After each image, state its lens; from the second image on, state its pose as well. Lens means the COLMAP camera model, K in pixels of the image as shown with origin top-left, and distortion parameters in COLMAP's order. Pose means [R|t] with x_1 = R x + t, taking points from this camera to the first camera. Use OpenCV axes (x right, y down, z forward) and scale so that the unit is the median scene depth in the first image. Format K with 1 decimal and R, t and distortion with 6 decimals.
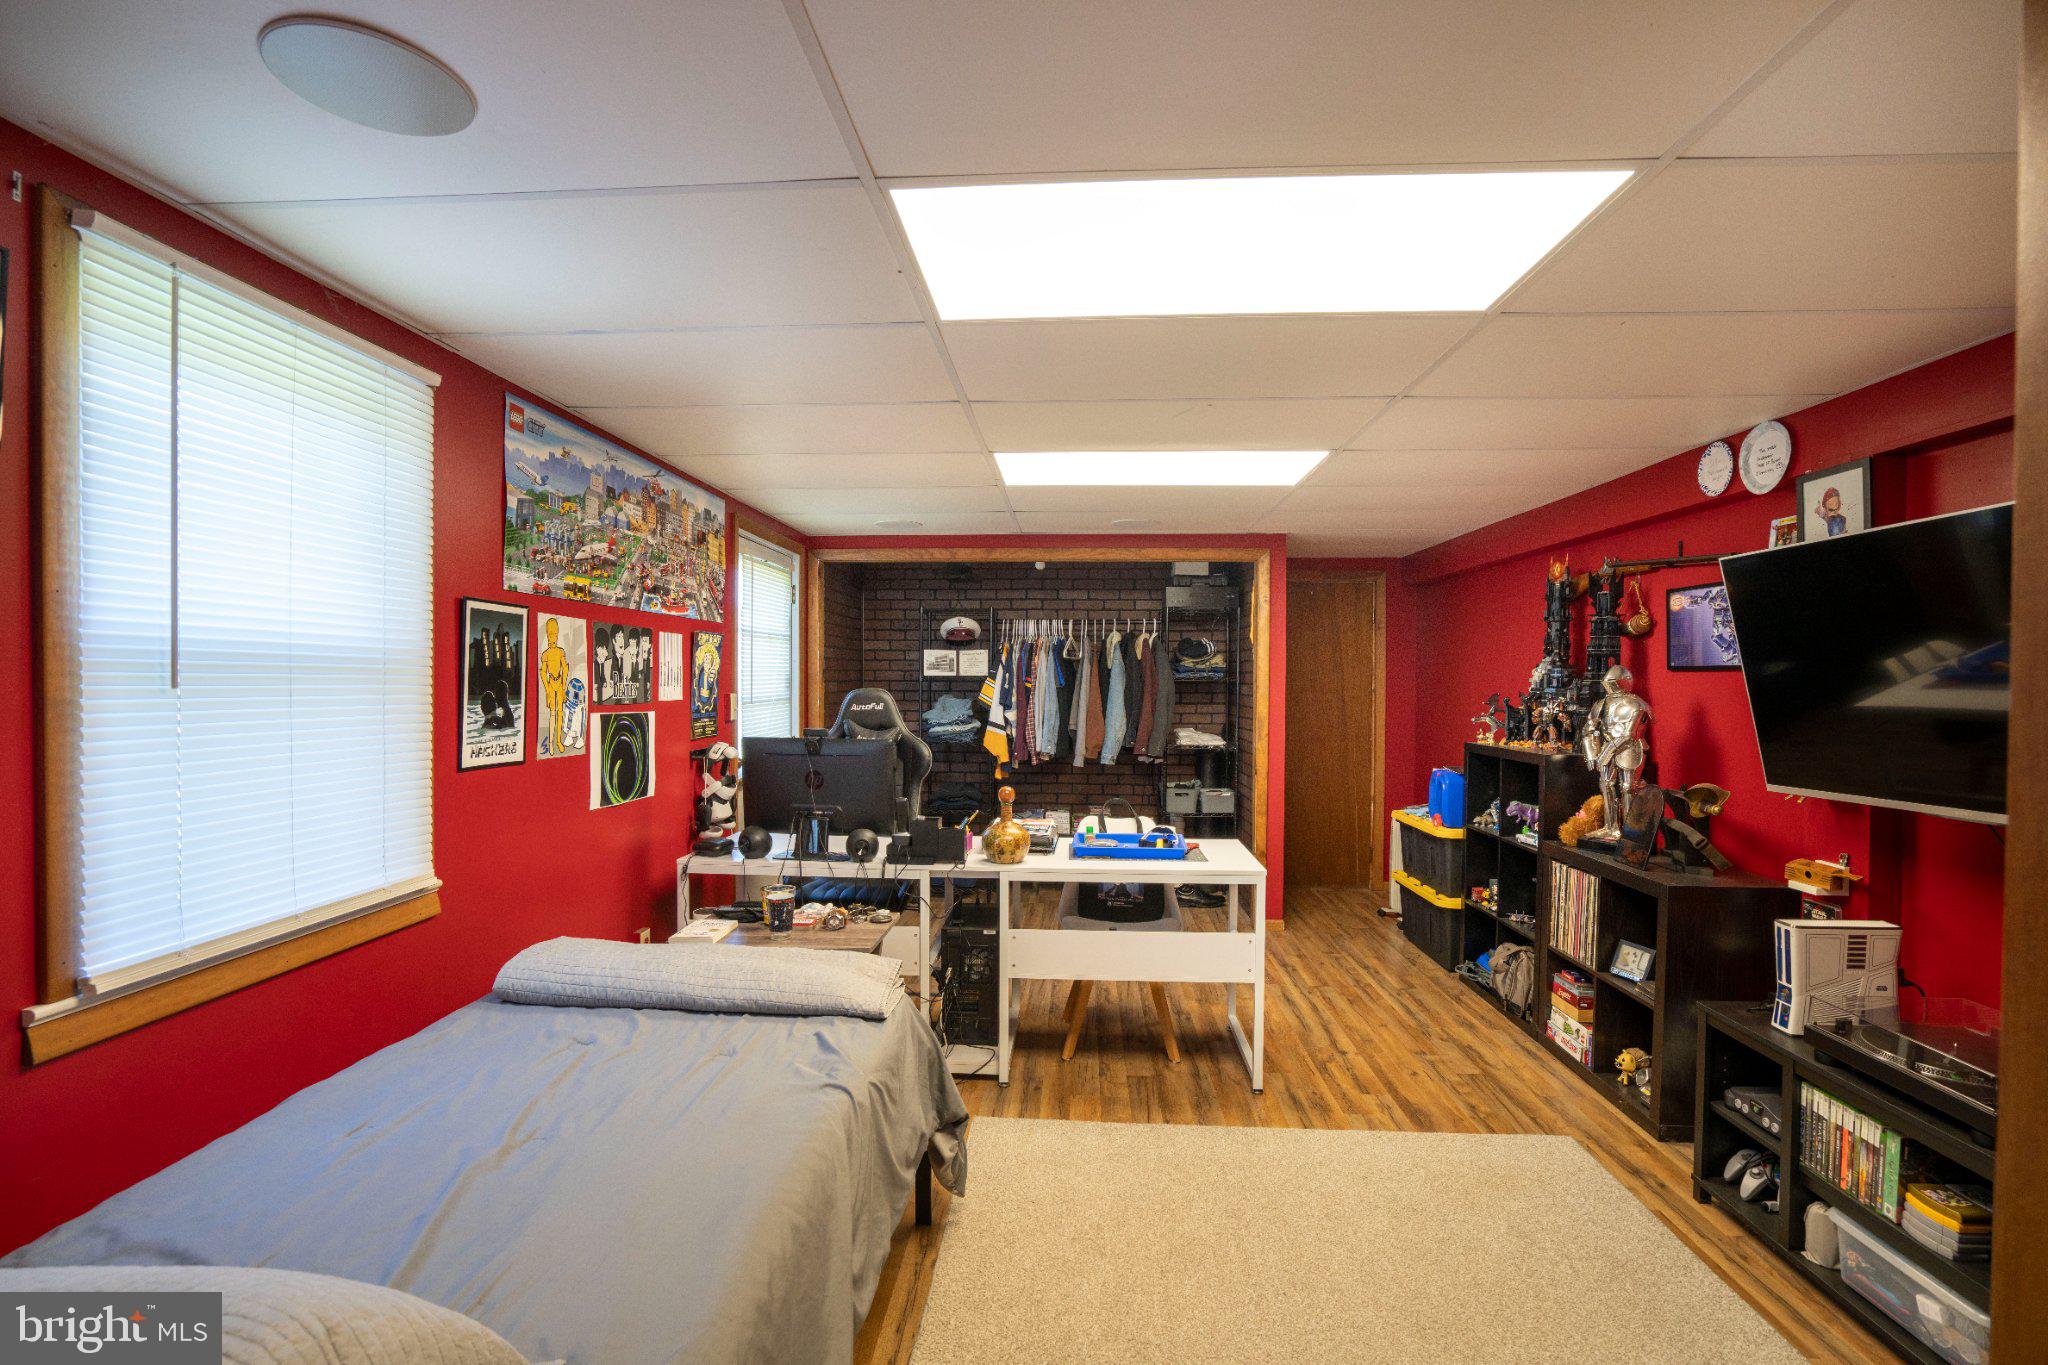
lens RADIAL K [[942.9, 0, 1029.9], [0, 942.9, 686.7], [0, 0, 1]] dist [-0.049809, 0.012338]
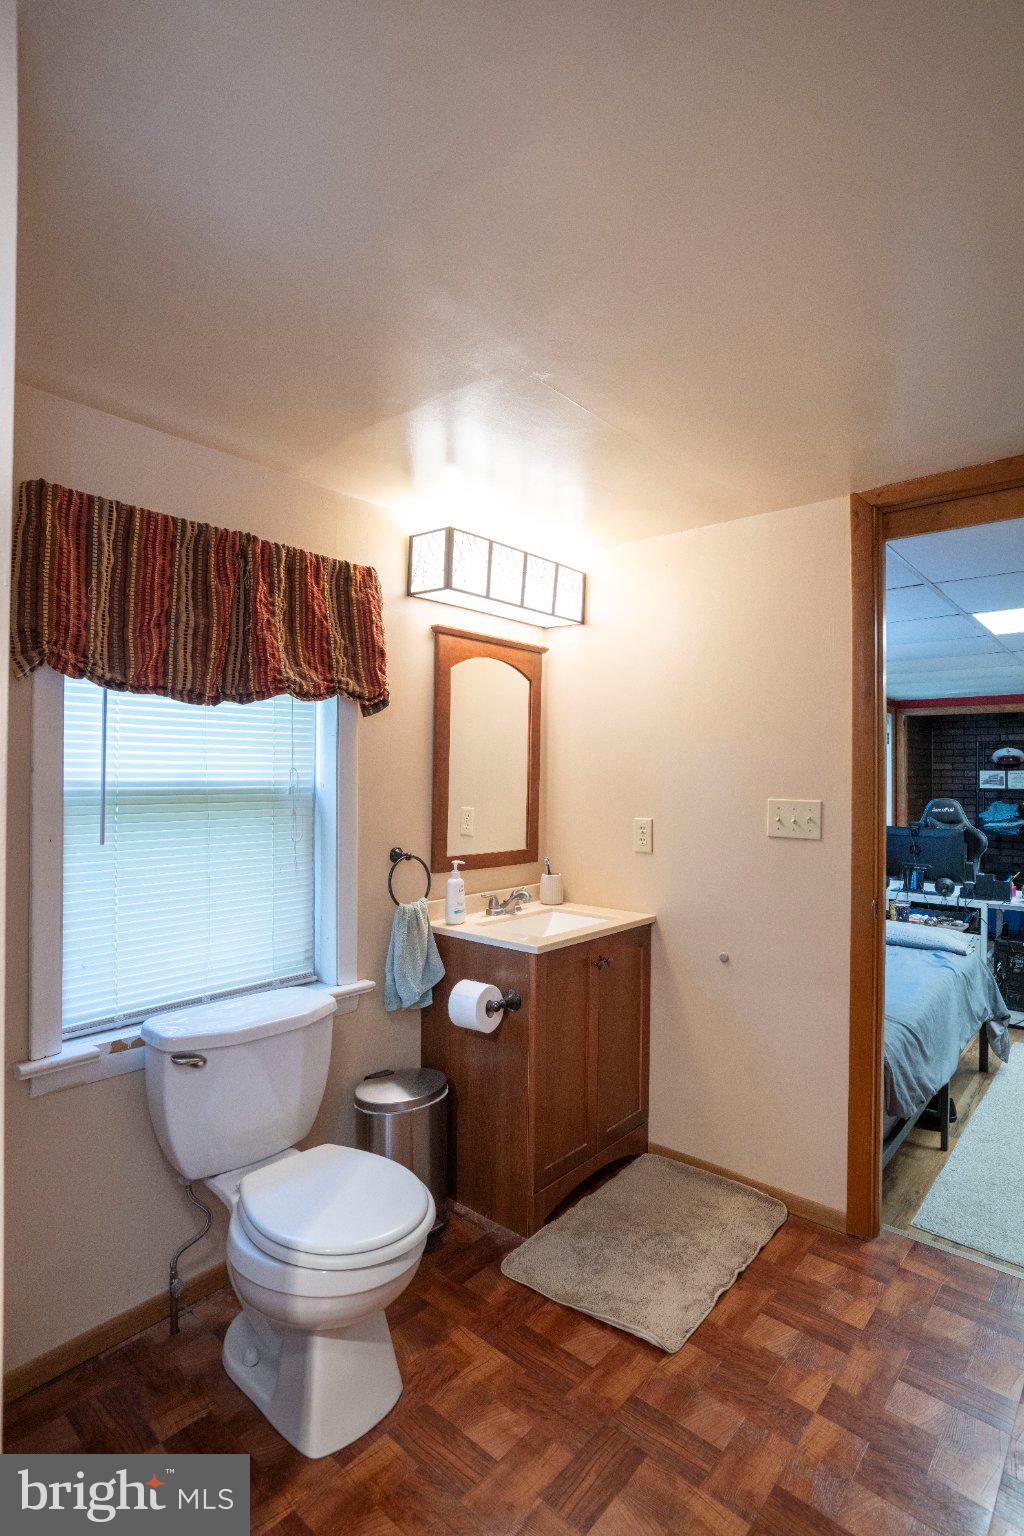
lens RADIAL K [[754.7, 0, 514.2], [0, 754.7, 764.9], [0, 0, 1]] dist [-0.032197, 0.006827]
pose [[0.788887, -0.005148, -0.614517, 0.037324], [-0.008920, 0.999764, -0.019826, -0.022273], [0.614474, 0.021122, 0.788654, -0.453171]]
